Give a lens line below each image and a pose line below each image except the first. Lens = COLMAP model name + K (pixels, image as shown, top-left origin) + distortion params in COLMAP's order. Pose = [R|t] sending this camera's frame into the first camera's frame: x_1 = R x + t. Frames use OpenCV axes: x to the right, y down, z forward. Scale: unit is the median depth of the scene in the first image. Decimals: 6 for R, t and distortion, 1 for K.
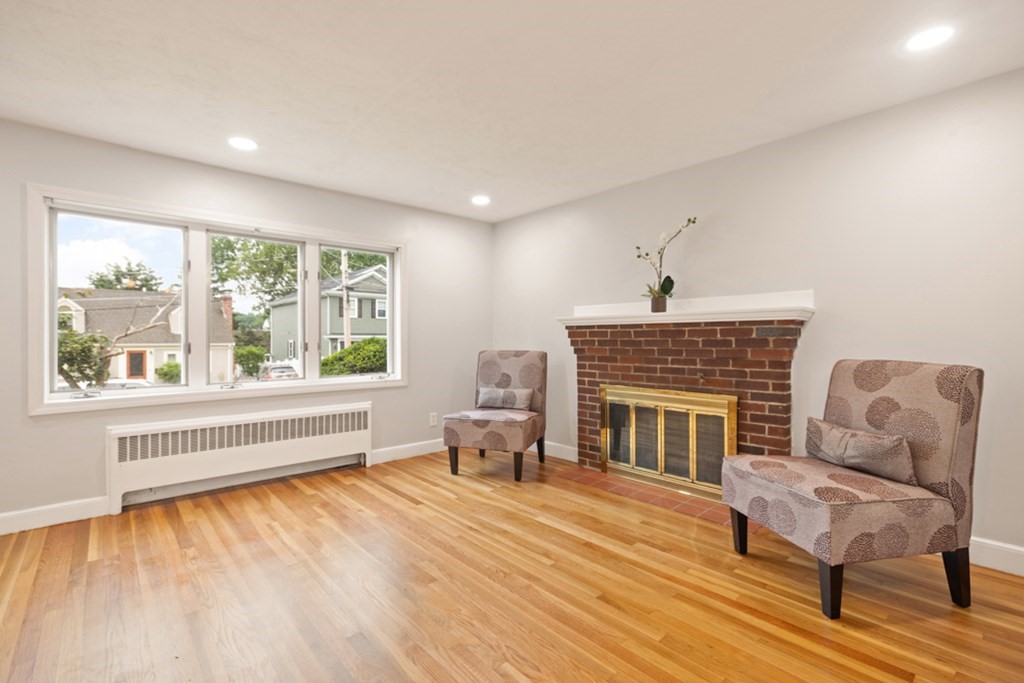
lens RADIAL K [[460.2, 0, 514.1], [0, 460.2, 335.3], [0, 0, 1]] dist [-0.009580, 0.003151]
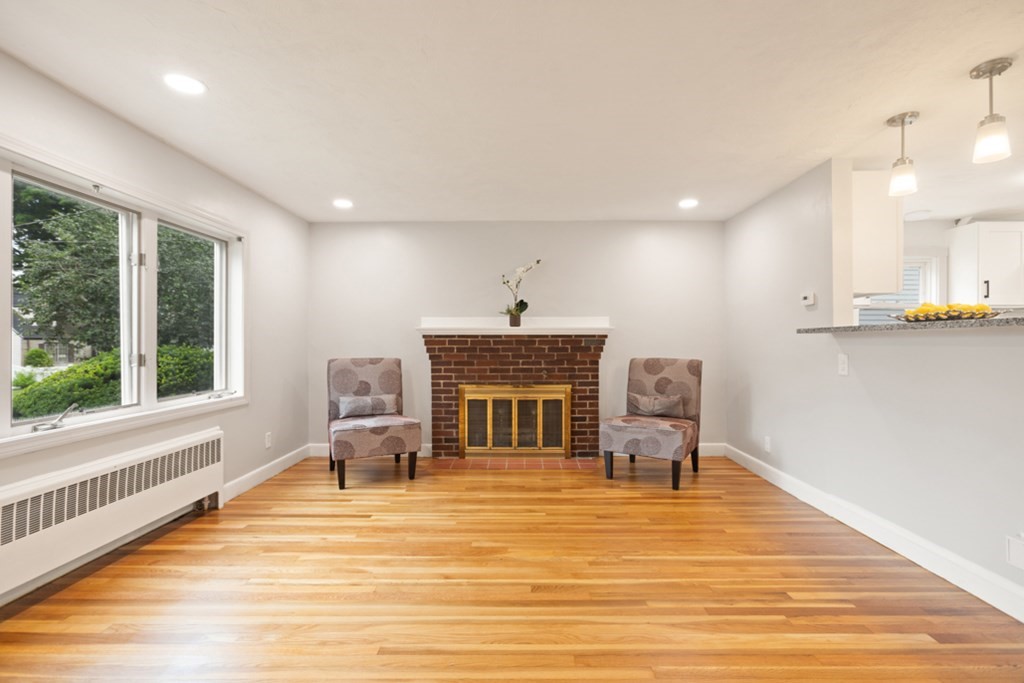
lens RADIAL K [[460.2, 0, 521.0], [0, 460.2, 338.1], [0, 0, 1]] dist [-0.009580, 0.003151]
pose [[0.672320, 0.008006, 0.740217, -0.643422], [-0.006069, 0.999968, -0.005304, -0.009543], [-0.740236, -0.000927, 0.672347, 0.092497]]
